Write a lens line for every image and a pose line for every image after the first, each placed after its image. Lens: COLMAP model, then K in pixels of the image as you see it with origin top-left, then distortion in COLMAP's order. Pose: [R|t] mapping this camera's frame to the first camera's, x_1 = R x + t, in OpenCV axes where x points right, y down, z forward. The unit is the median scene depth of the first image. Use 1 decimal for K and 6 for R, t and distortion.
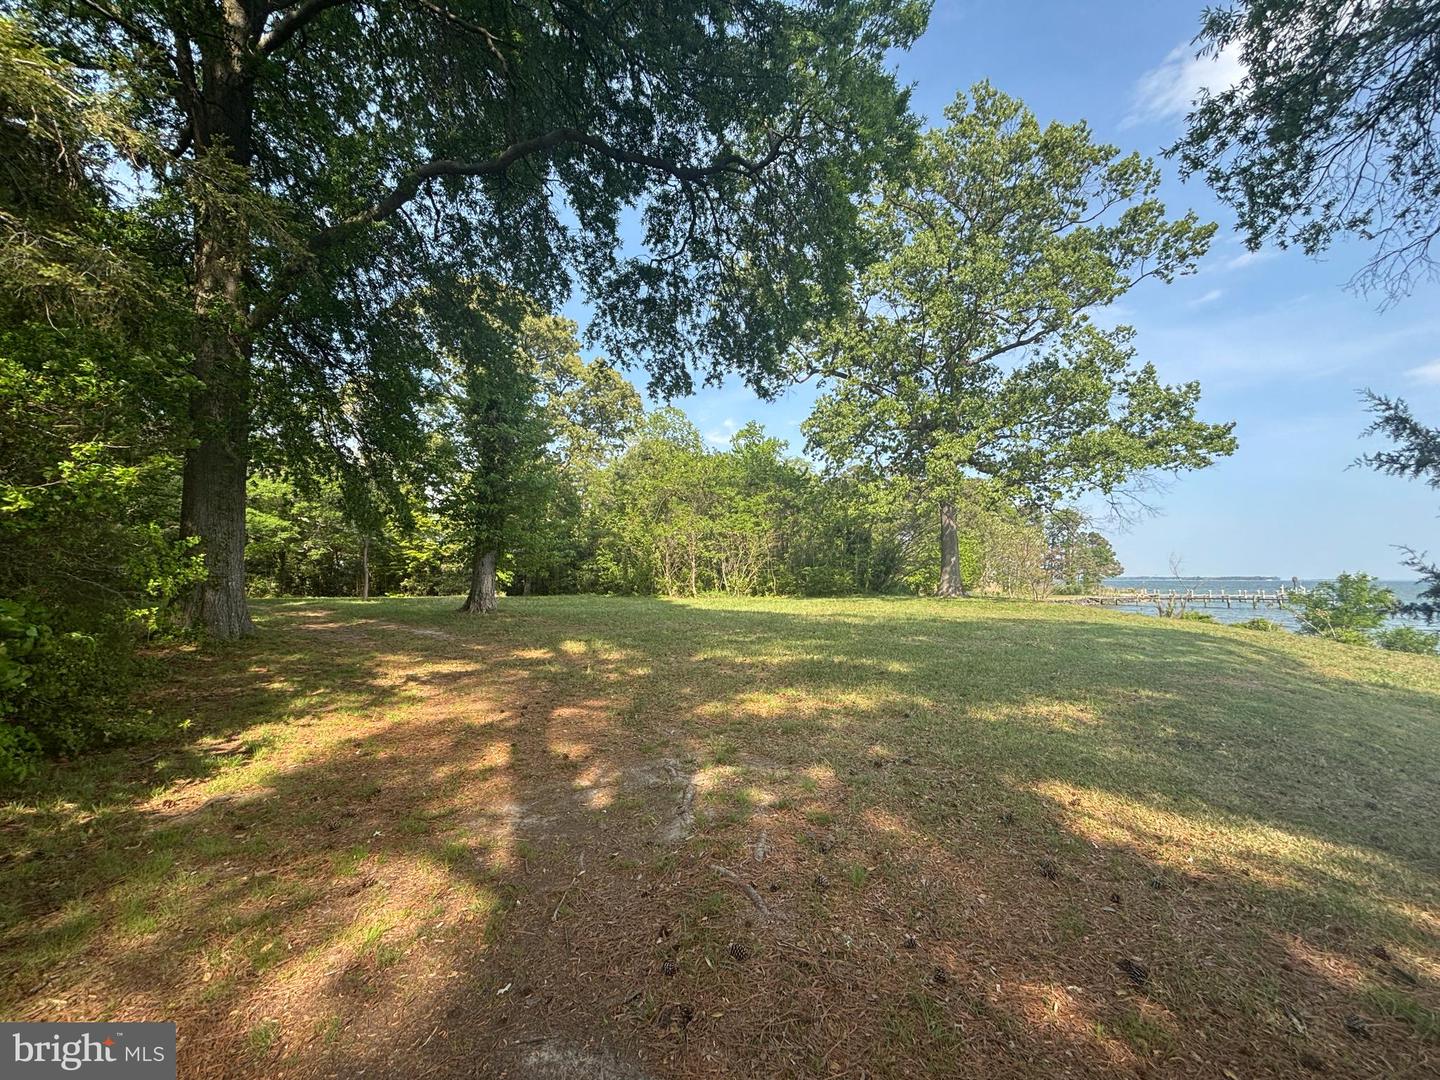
lens RADIAL K [[577.4, 0, 715.0], [0, 577.4, 538.0], [0, 0, 1]] dist [-0.000344, 0.000349]
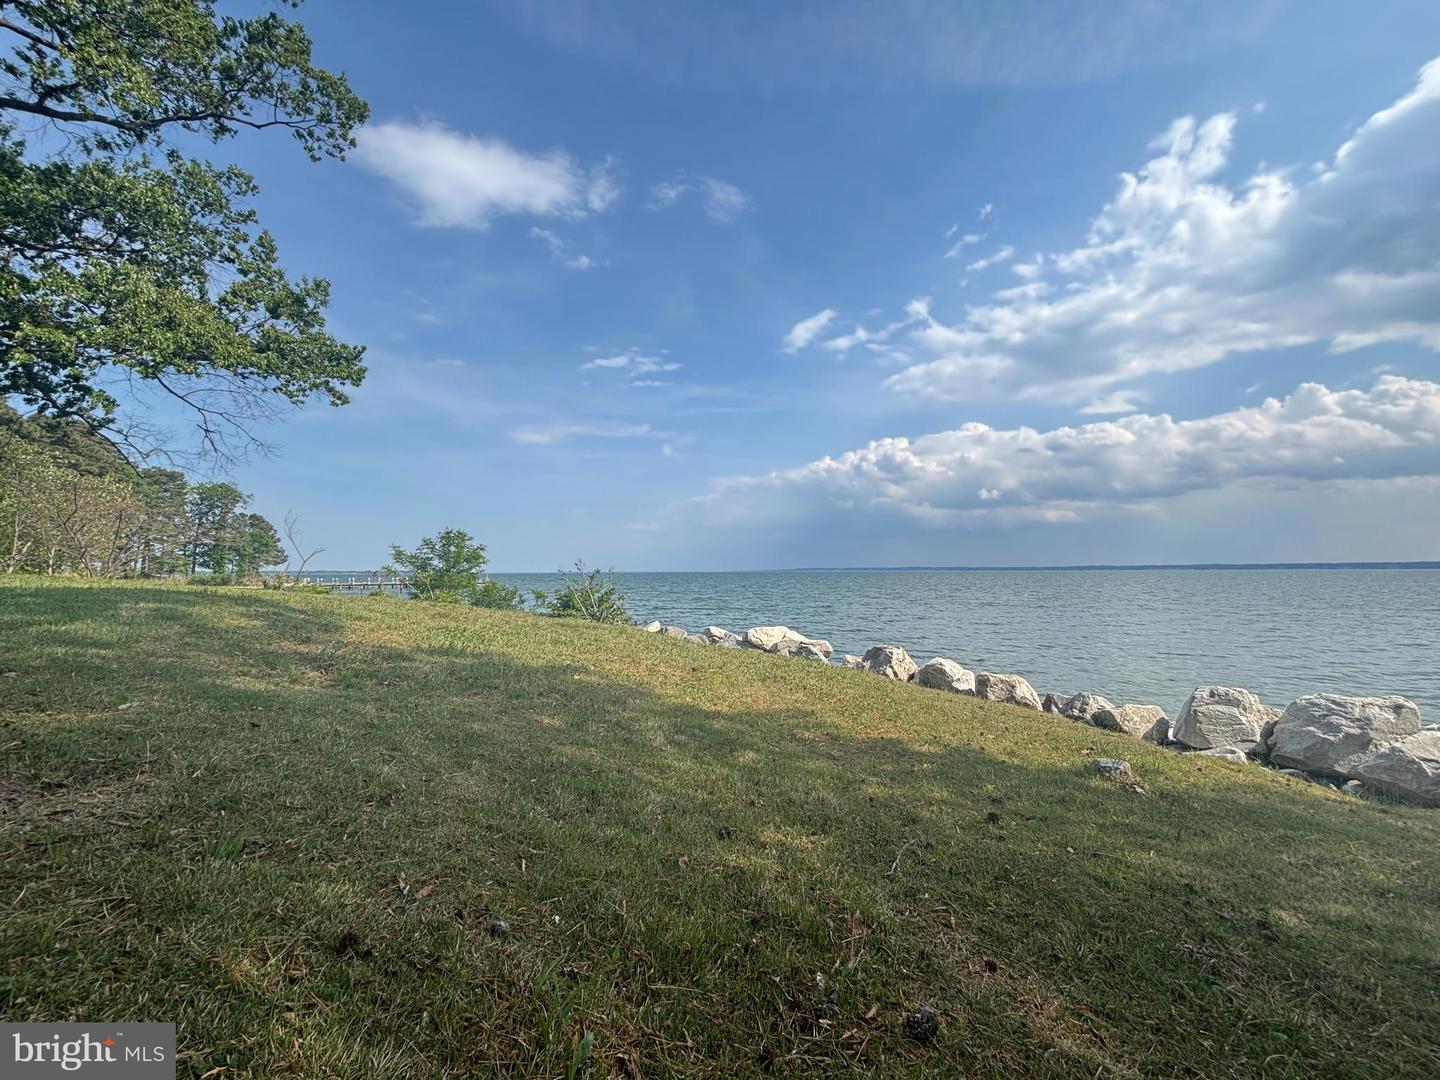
lens RADIAL K [[577.4, 0, 722.4], [0, 577.4, 534.2], [0, 0, 1]] dist [-0.000344, 0.000349]
pose [[0.322836, 0.056107, 0.944790, 0.359789], [-0.059312, 0.997479, -0.038969, 0.072354], [-0.944595, -0.043457, 0.325350, 0.292124]]
